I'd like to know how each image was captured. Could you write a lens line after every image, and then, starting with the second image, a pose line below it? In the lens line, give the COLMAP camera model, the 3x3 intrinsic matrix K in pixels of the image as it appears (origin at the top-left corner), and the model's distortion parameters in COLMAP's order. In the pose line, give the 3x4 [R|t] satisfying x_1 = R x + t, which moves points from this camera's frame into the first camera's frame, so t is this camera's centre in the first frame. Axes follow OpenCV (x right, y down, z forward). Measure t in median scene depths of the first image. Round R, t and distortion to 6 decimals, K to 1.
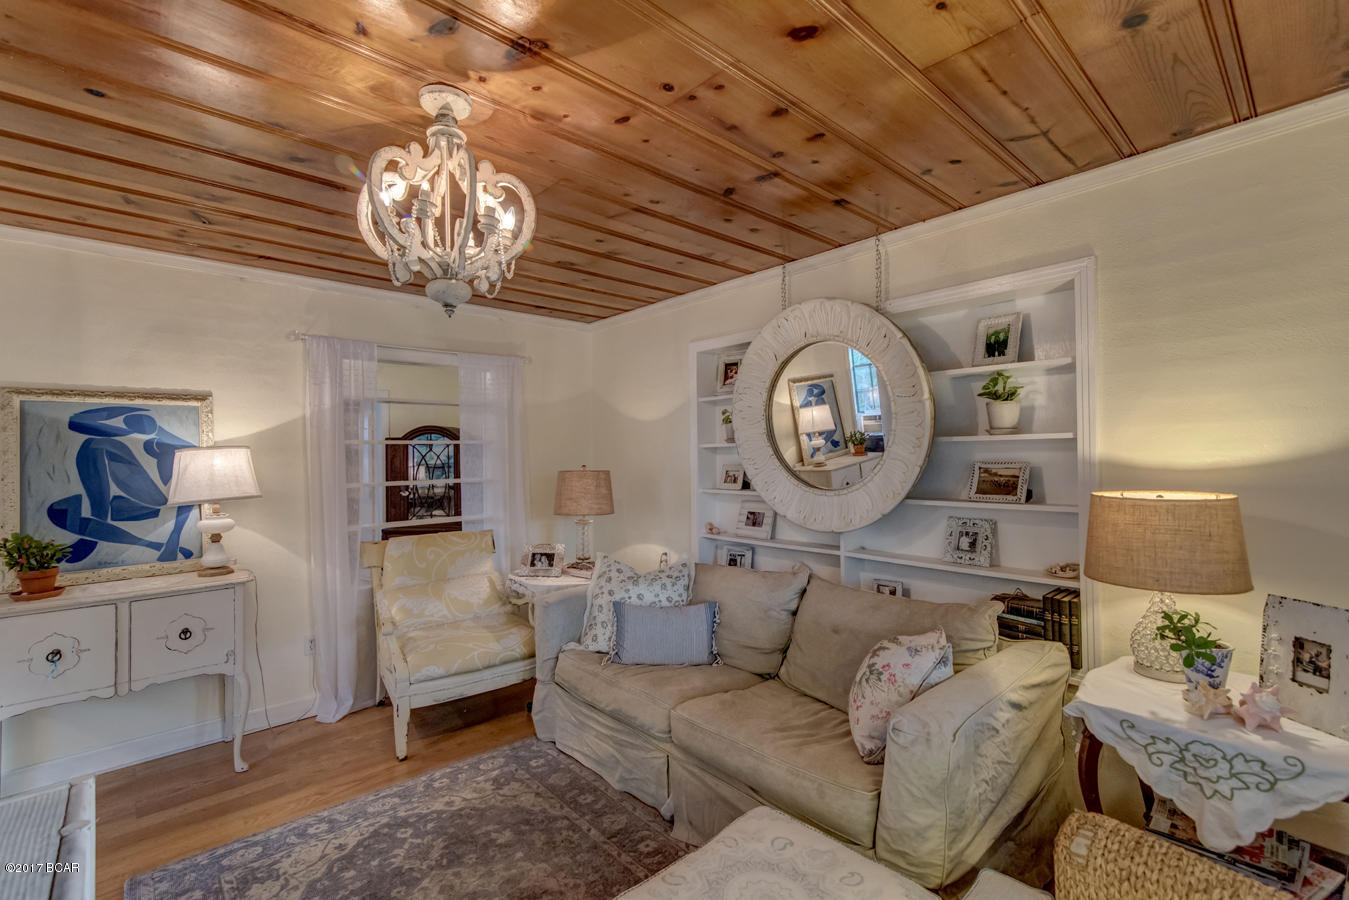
lens RADIAL K [[605.9, 0, 673.2], [0, 605.9, 450.7], [0, 0, 1]] dist [0.012035, -0.000046]
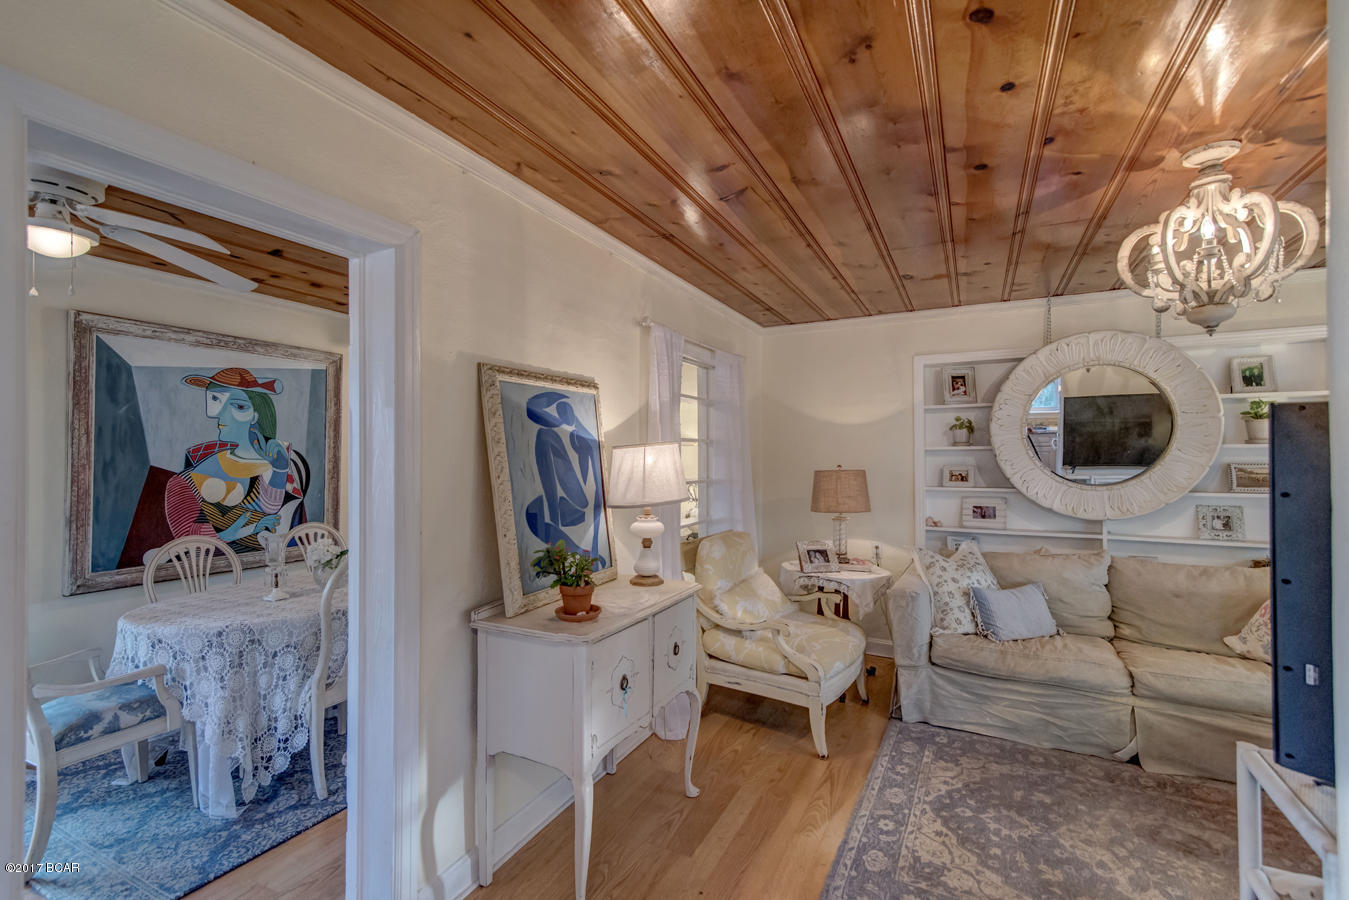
lens RADIAL K [[605.9, 0, 672.8], [0, 605.9, 450.2], [0, 0, 1]] dist [0.012035, -0.000046]
pose [[0.936685, 0.013801, 0.349901, -1.169871], [-0.011503, 0.999896, -0.008645, 0.015787], [-0.349984, 0.004073, 0.936747, 0.170295]]
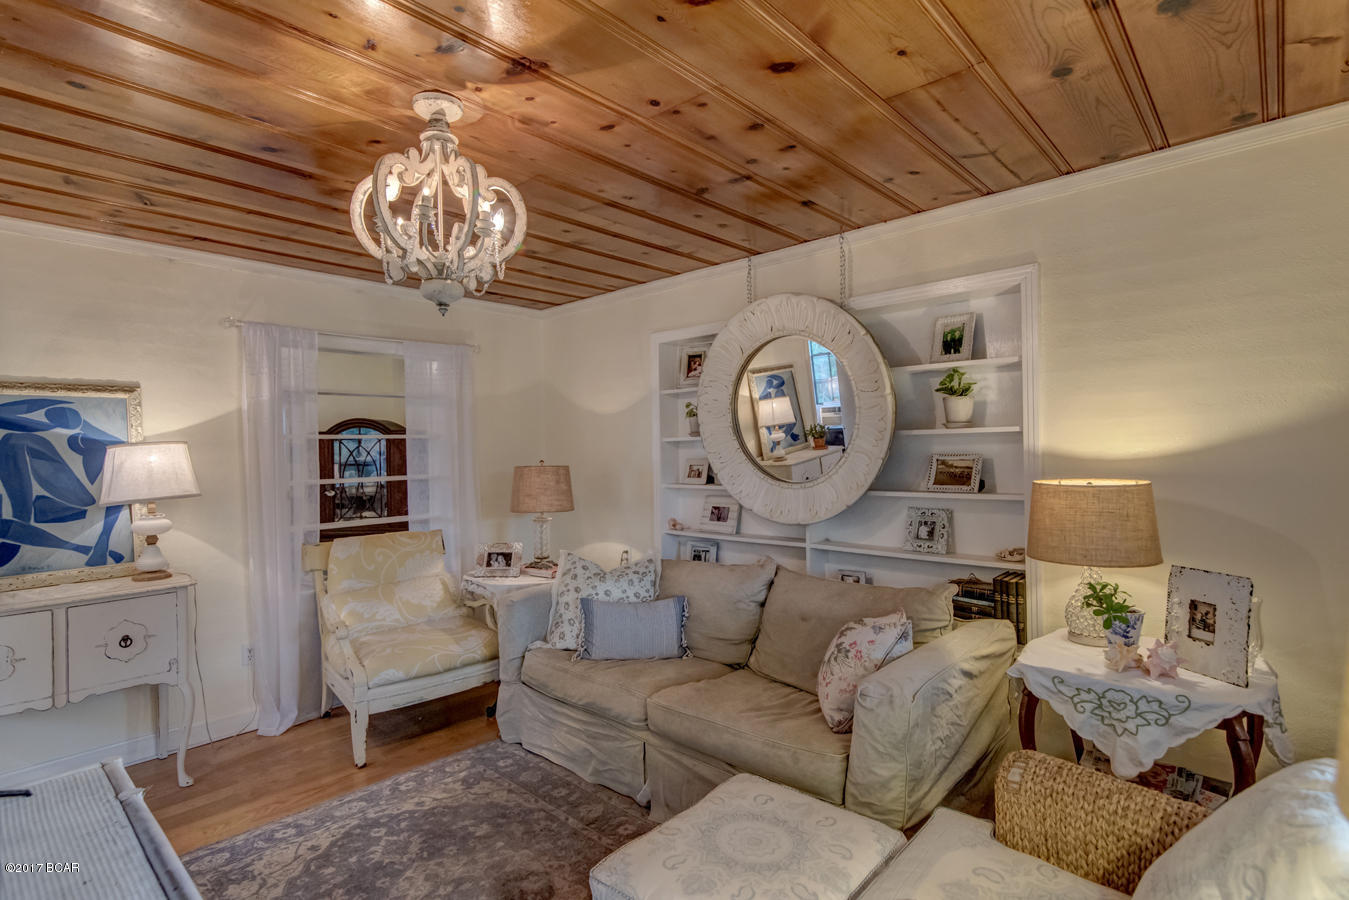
lens RADIAL K [[675.2, 0, 674.0], [0, 675.2, 451.1], [0, 0, 1]] dist [0.008415, -0.000554]
pose [[0.995721, -0.004630, 0.092296, -0.055952], [0.003858, 0.999956, 0.008538, 0.001486], [-0.092331, -0.008146, 0.995695, -0.120807]]
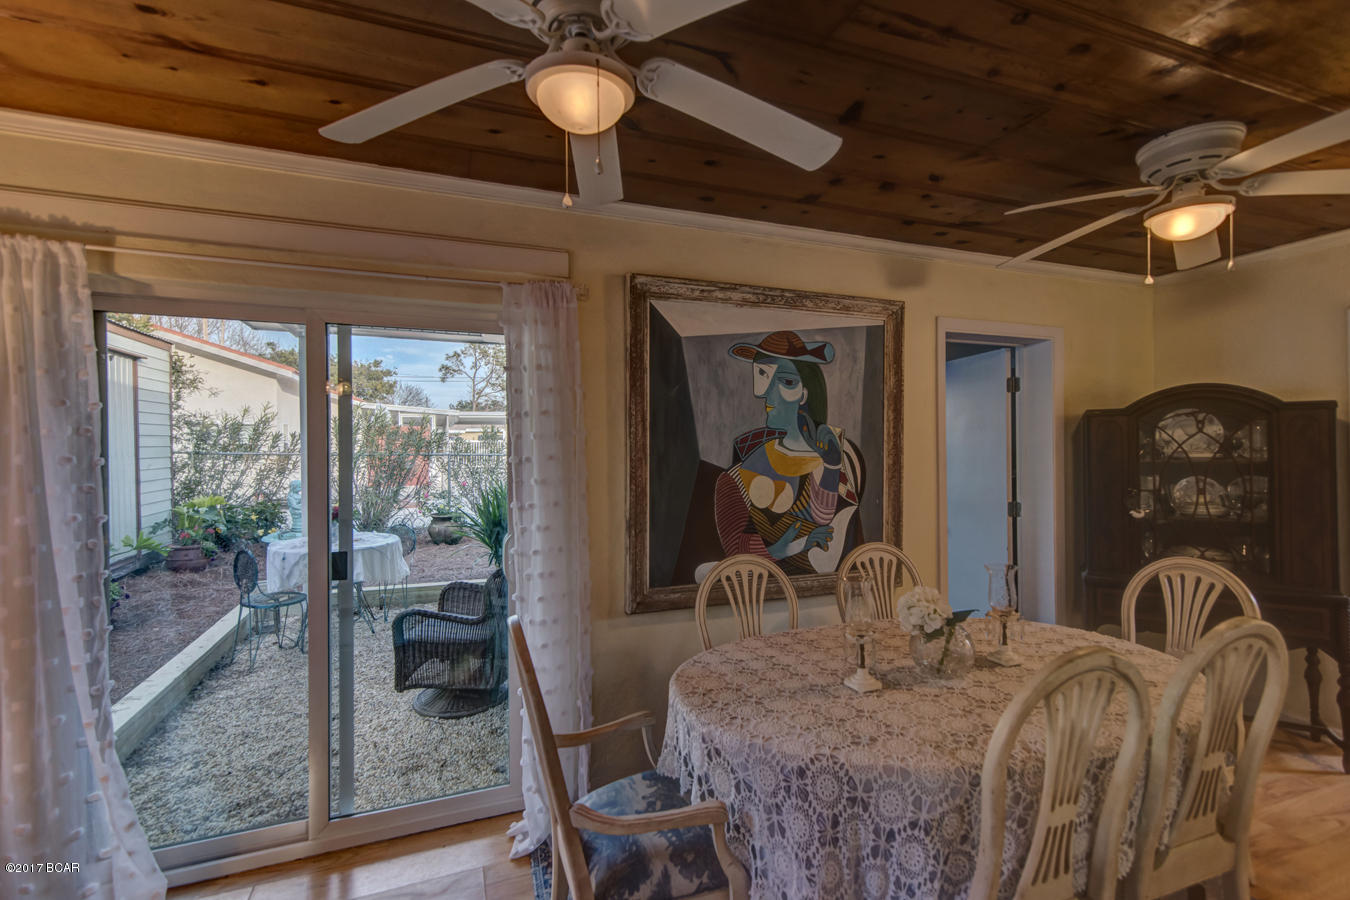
lens RADIAL K [[606.3, 0, 675.1], [0, 606.3, 450.9], [0, 0, 1]] dist [0.012035, -0.000046]
pose [[0.925749, 0.006446, -0.378084, -1.257607], [-0.001851, 0.999920, 0.012517, 0.018217], [0.378134, -0.010888, 0.925687, 0.407561]]
